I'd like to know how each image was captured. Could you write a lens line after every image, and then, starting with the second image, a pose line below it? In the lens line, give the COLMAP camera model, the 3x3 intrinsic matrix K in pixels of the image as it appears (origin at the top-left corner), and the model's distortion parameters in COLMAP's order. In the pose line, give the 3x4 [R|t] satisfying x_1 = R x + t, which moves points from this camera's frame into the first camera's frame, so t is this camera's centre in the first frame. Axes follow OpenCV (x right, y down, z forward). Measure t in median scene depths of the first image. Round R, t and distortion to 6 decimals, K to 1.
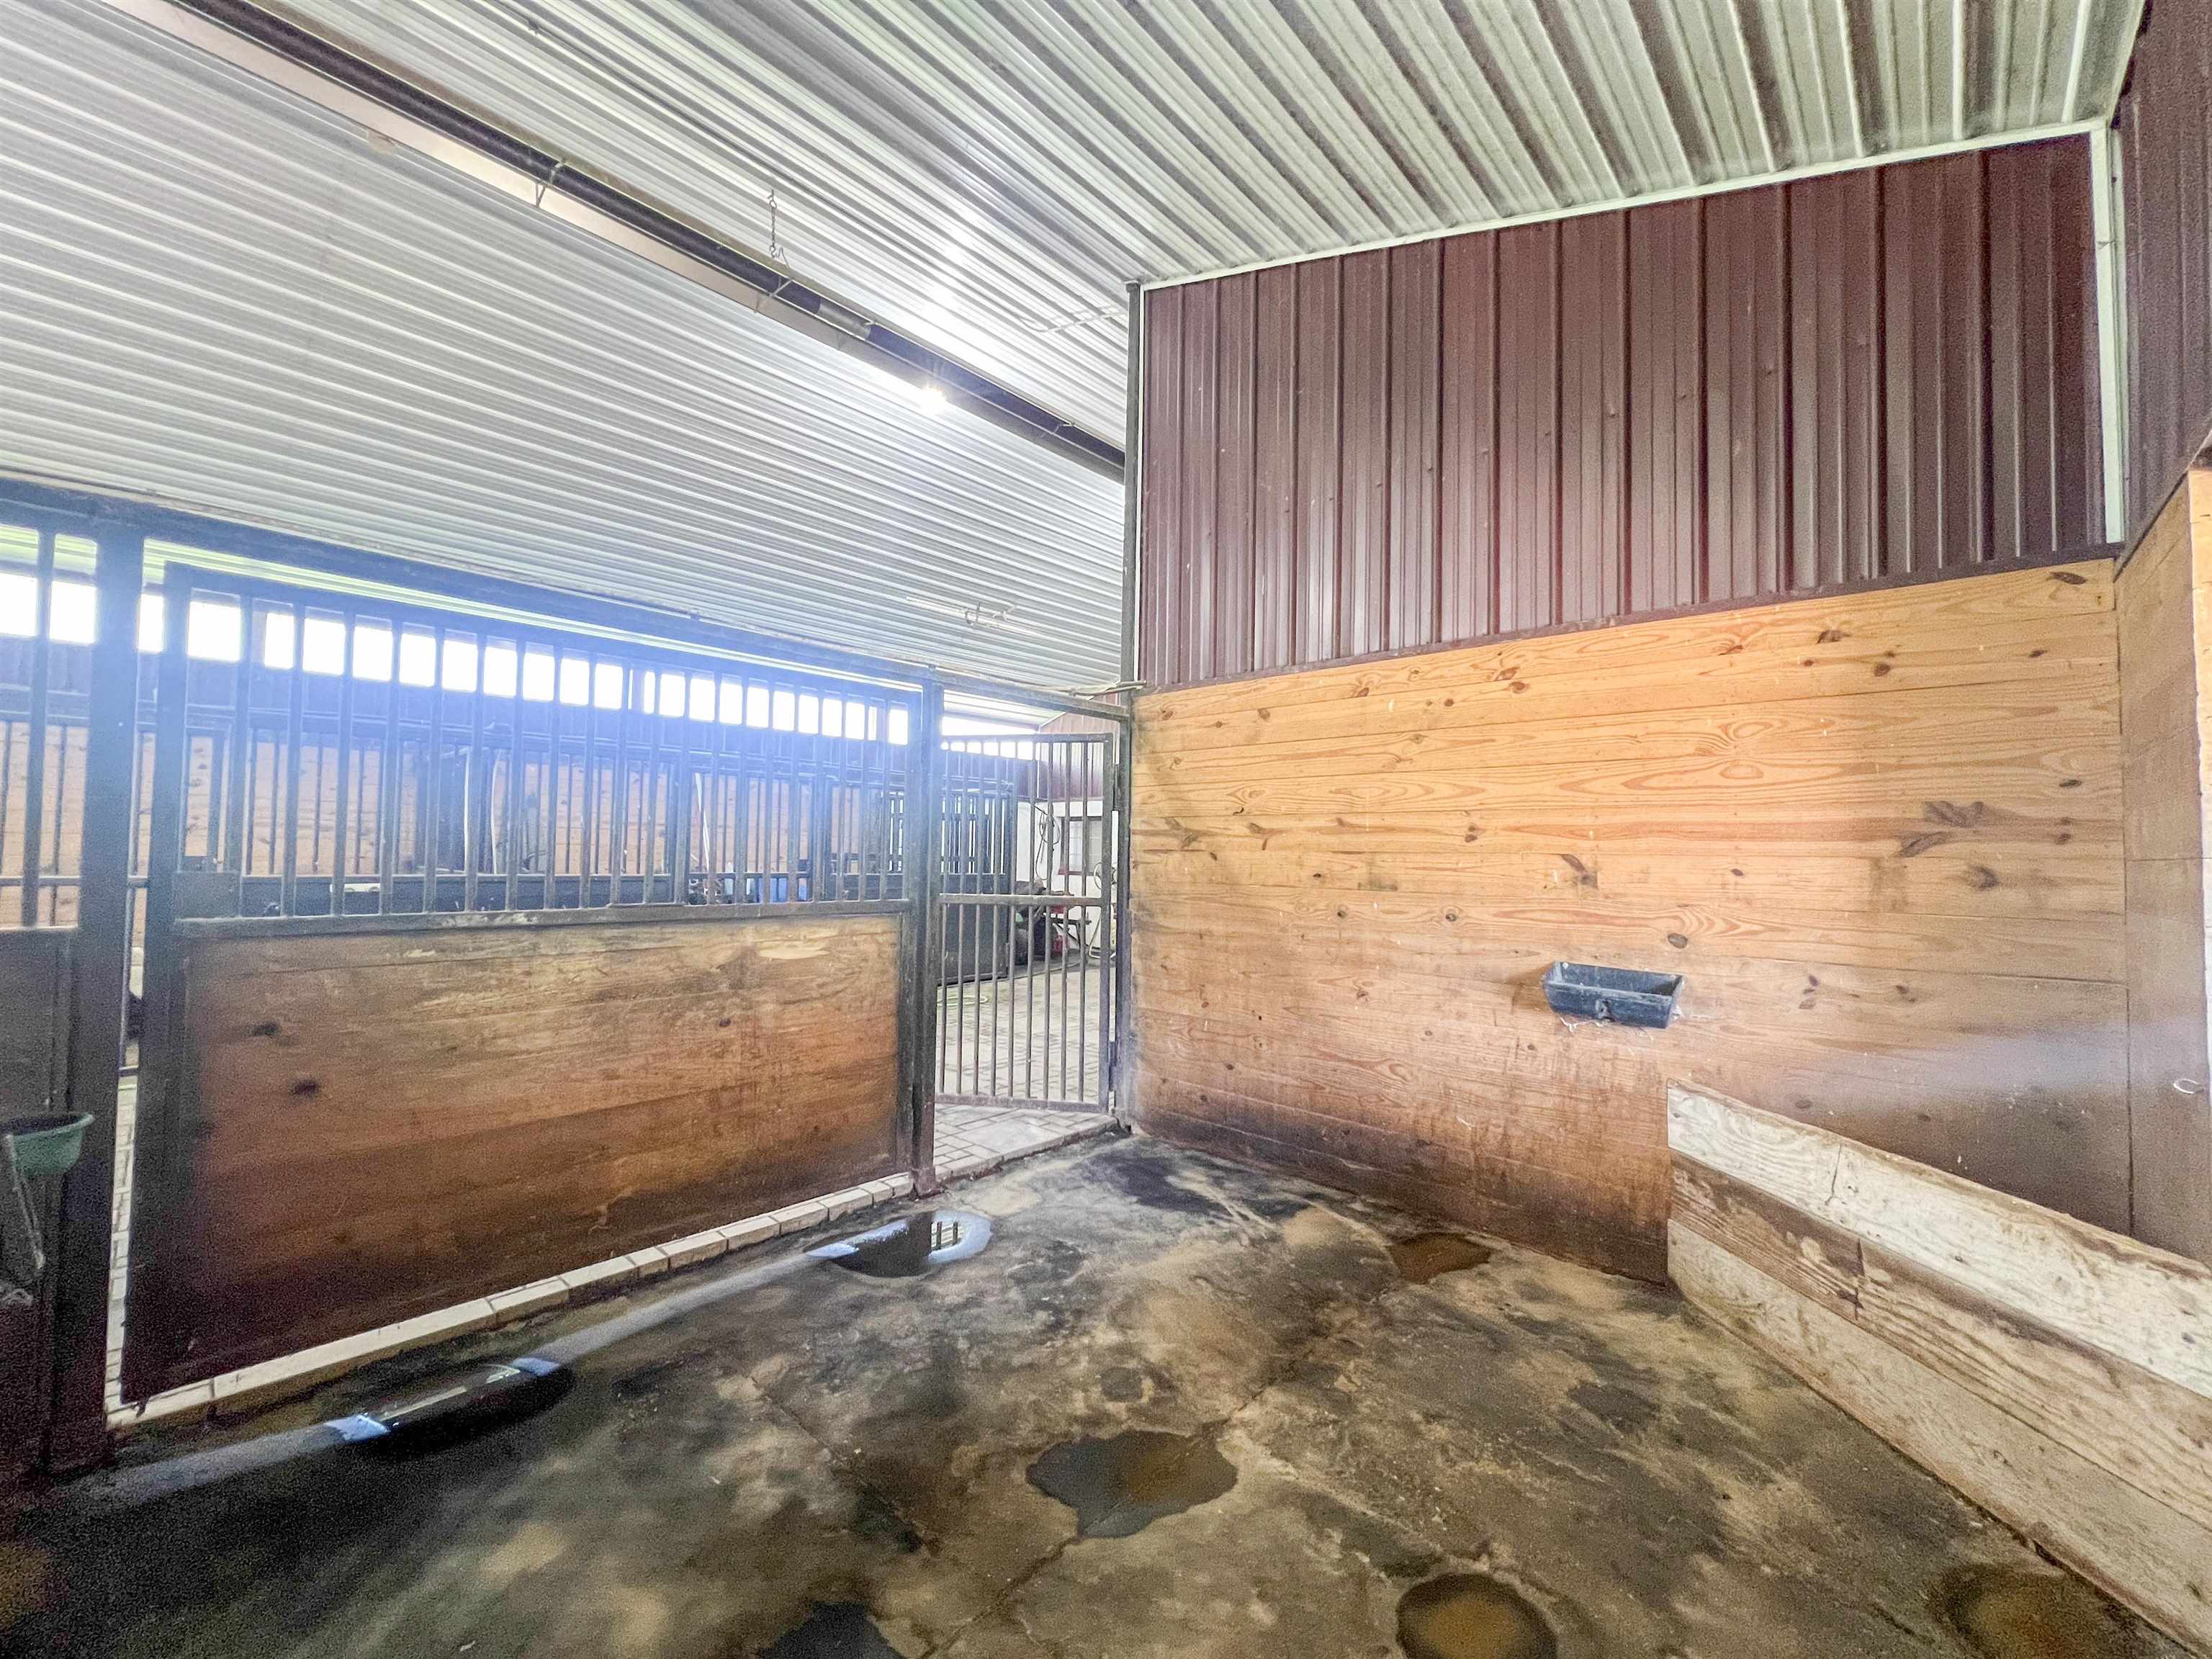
lens RADIAL K [[884.6, 0, 1100.5], [0, 884.6, 828.6], [0, 0, 1]] dist [0.000059, 0.000386]
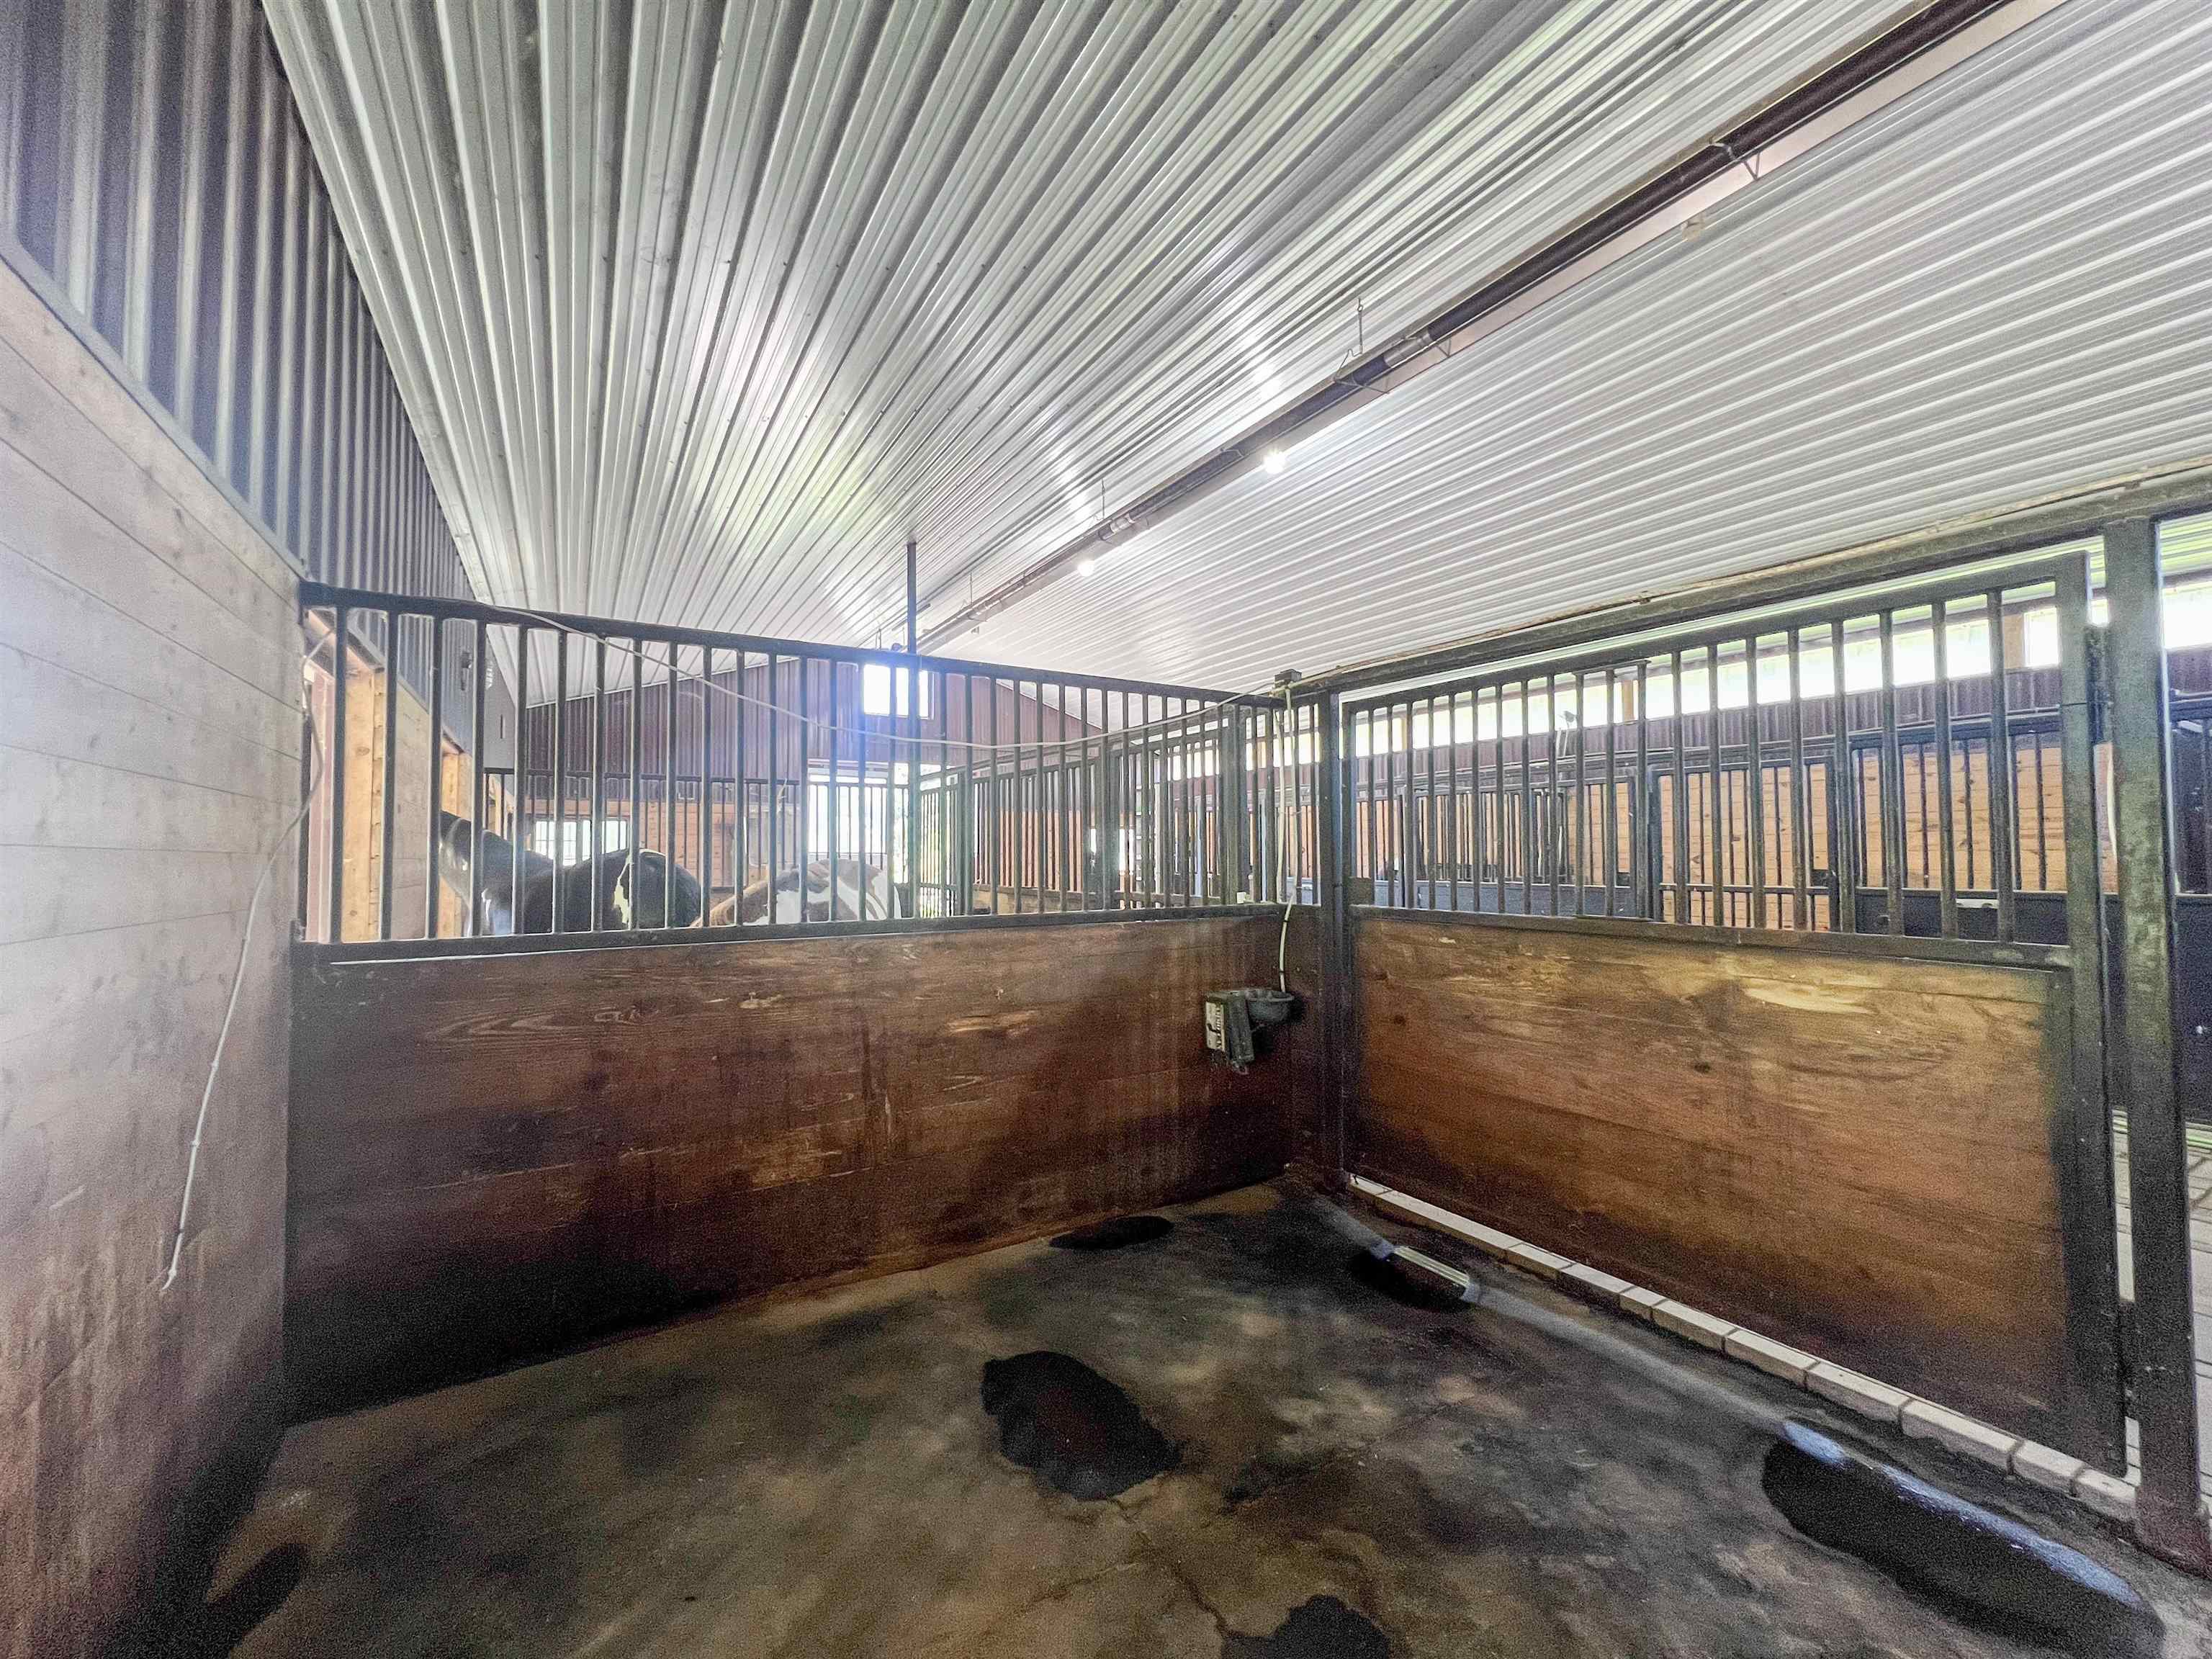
lens RADIAL K [[884.6, 0, 1100.2], [0, 884.6, 830.0], [0, 0, 1]] dist [0.000059, 0.000386]
pose [[-0.270756, -0.045431, -0.961576, 0.572440], [0.030165, 0.997995, -0.055645, 0.027811], [0.962175, -0.044072, -0.268842, 0.731907]]
